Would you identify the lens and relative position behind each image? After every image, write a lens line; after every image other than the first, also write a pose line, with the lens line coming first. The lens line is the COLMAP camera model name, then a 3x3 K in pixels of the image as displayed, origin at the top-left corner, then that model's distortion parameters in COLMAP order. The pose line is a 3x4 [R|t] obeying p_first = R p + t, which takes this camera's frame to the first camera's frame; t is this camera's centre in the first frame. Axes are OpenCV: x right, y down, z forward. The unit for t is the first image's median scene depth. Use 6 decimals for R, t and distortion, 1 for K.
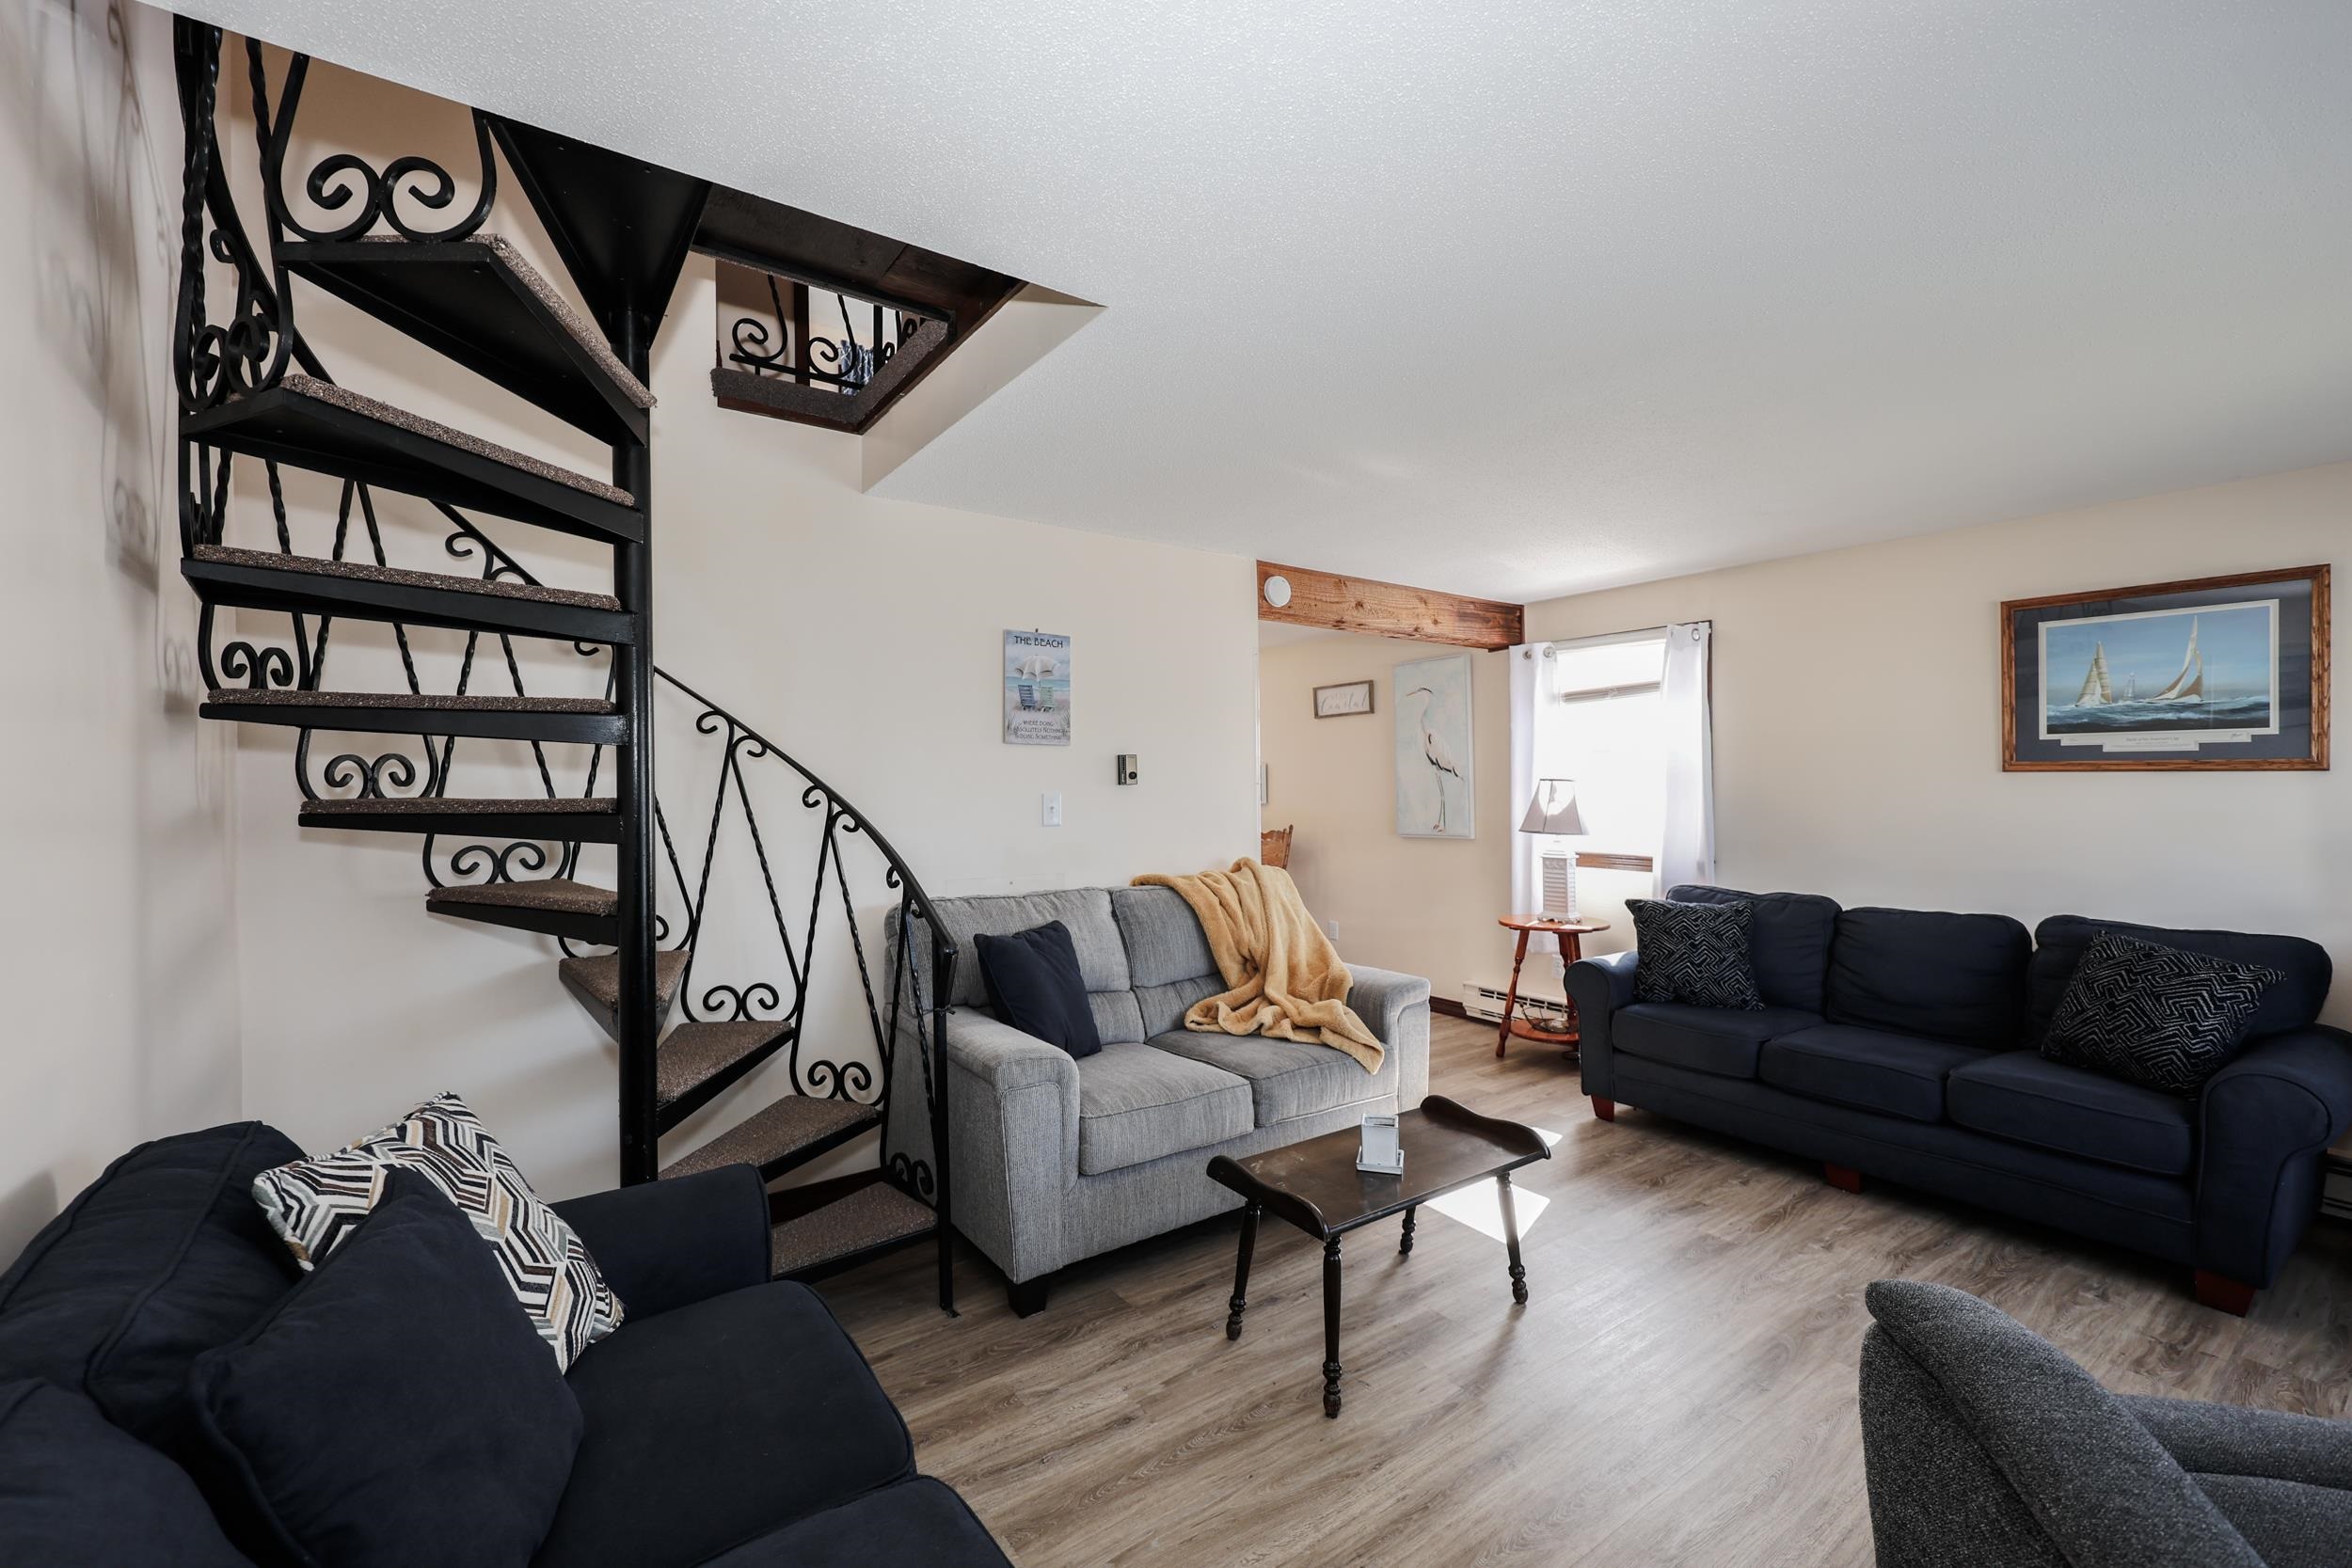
lens RADIAL K [[979.2, 0, 1186.1], [0, 979.2, 779.9], [0, 0, 1]] dist [-0.002993, 0.000025]
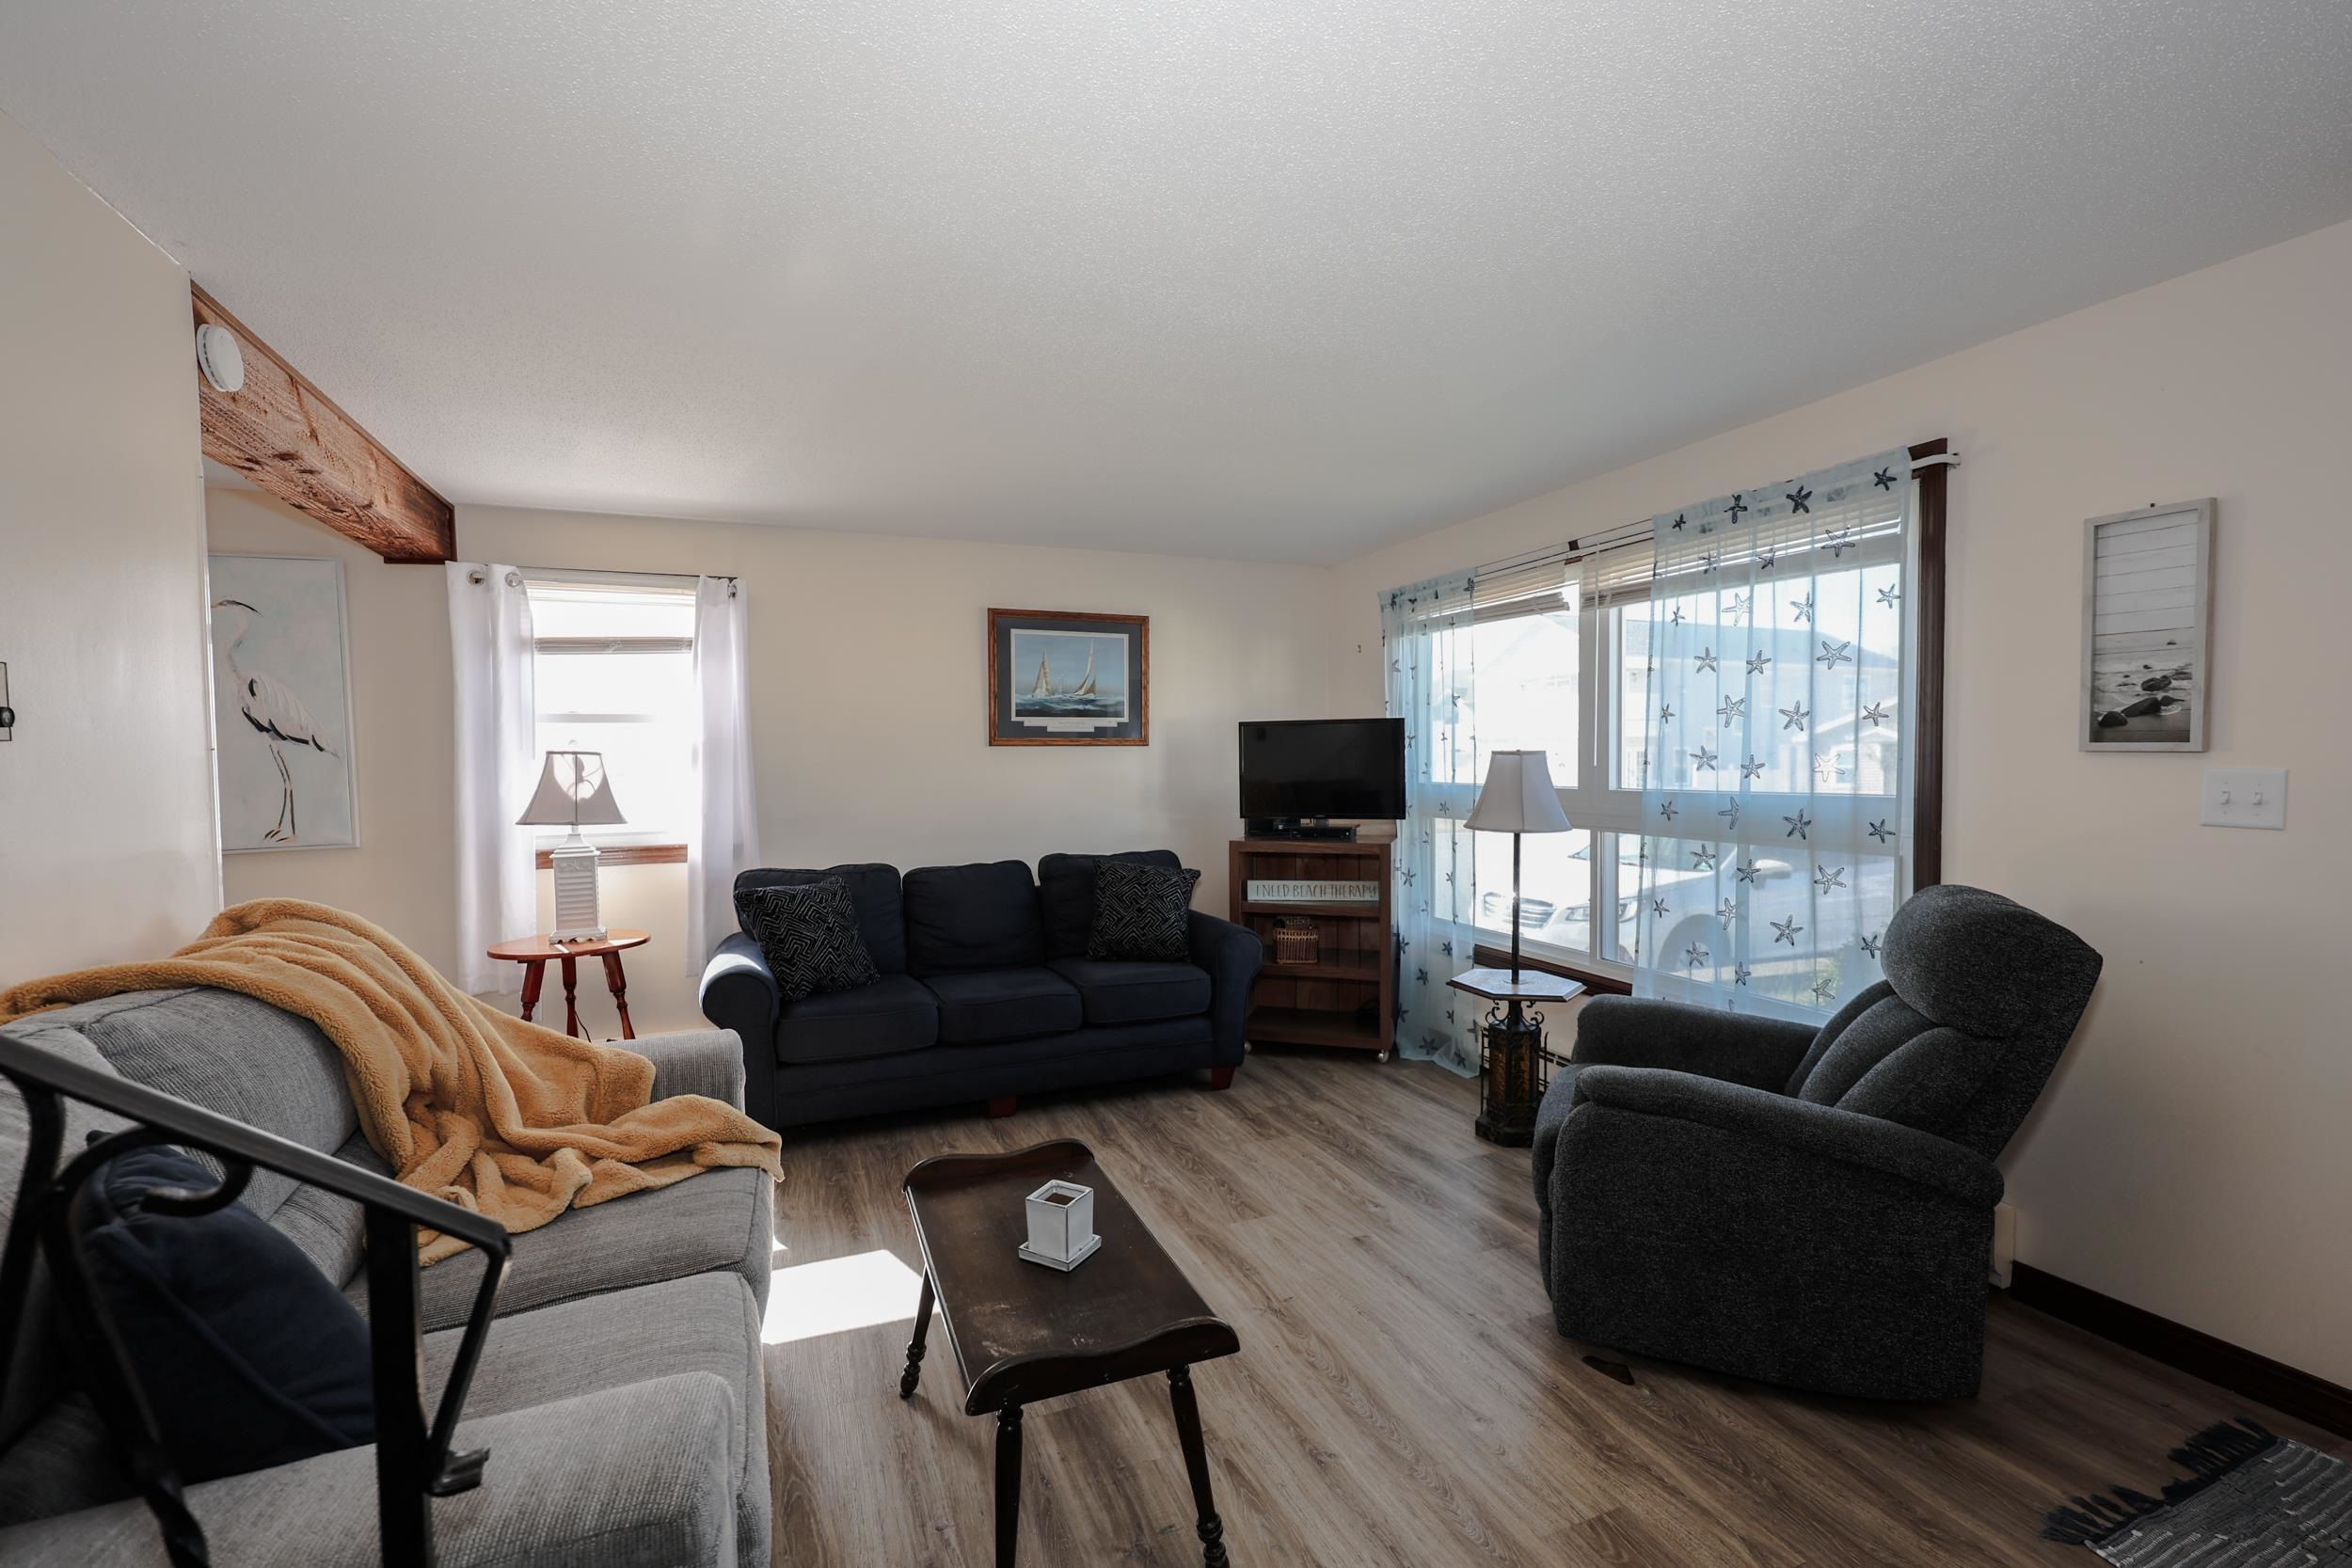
lens RADIAL K [[979.2, 0, 1175.2], [0, 979.2, 789.2], [0, 0, 1]] dist [-0.002993, 0.000025]
pose [[0.239818, -0.026566, 0.970454, -0.326051], [0.010942, 0.999636, 0.024661, 0.019270], [-0.970756, 0.004705, 0.240021, 0.498969]]
